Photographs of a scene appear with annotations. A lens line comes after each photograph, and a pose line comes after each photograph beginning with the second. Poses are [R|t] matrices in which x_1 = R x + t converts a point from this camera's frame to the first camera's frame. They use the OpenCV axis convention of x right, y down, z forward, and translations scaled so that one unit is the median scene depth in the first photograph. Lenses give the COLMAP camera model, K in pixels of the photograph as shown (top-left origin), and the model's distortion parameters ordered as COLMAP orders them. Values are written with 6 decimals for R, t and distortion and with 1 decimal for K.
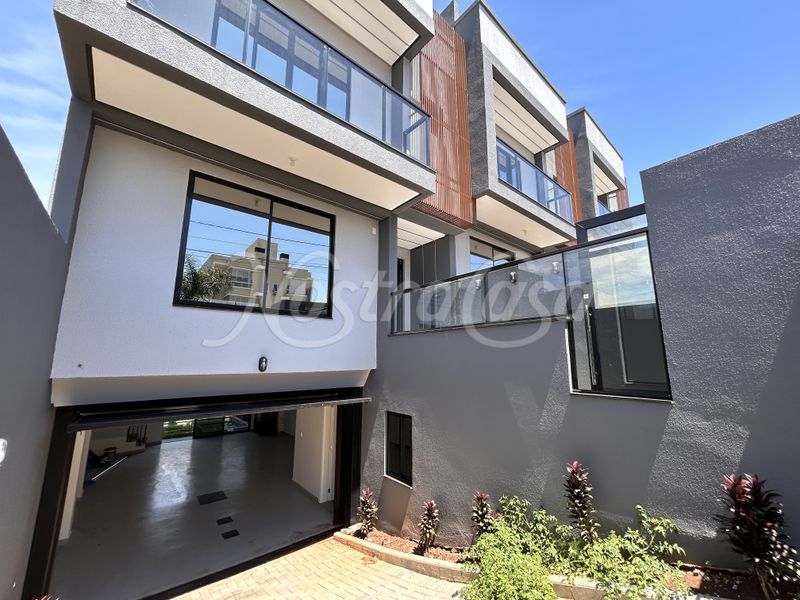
lens RADIAL K [[320.6, 0, 401.7], [0, 320.6, 300.9], [0, 0, 1]] dist [-0.000469, 0.000122]
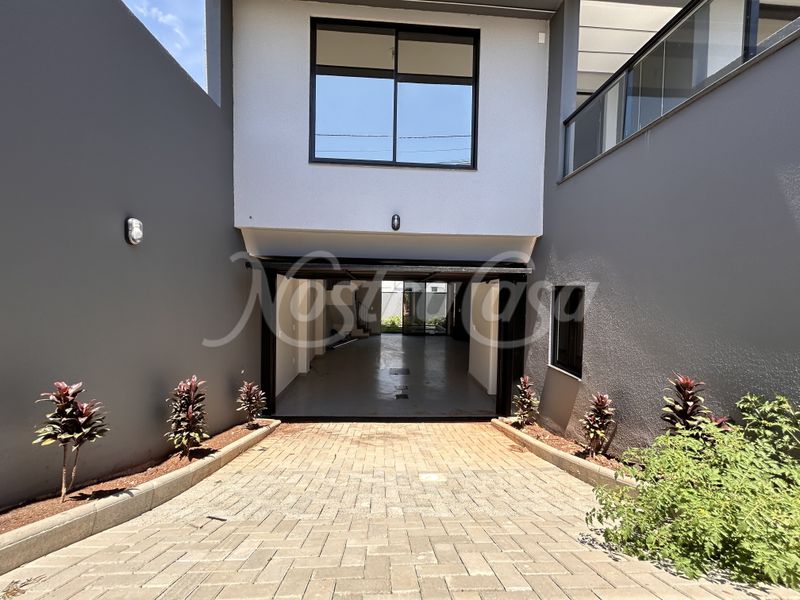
lens RADIAL K [[320.6, 0, 401.7], [0, 320.6, 300.9], [0, 0, 1]] dist [-0.000469, 0.000122]
pose [[0.796142, 0.030949, -0.604318, 0.146999], [0.089657, 0.981635, 0.168390, 0.261796], [0.598431, -0.188243, 0.778746, 0.240361]]
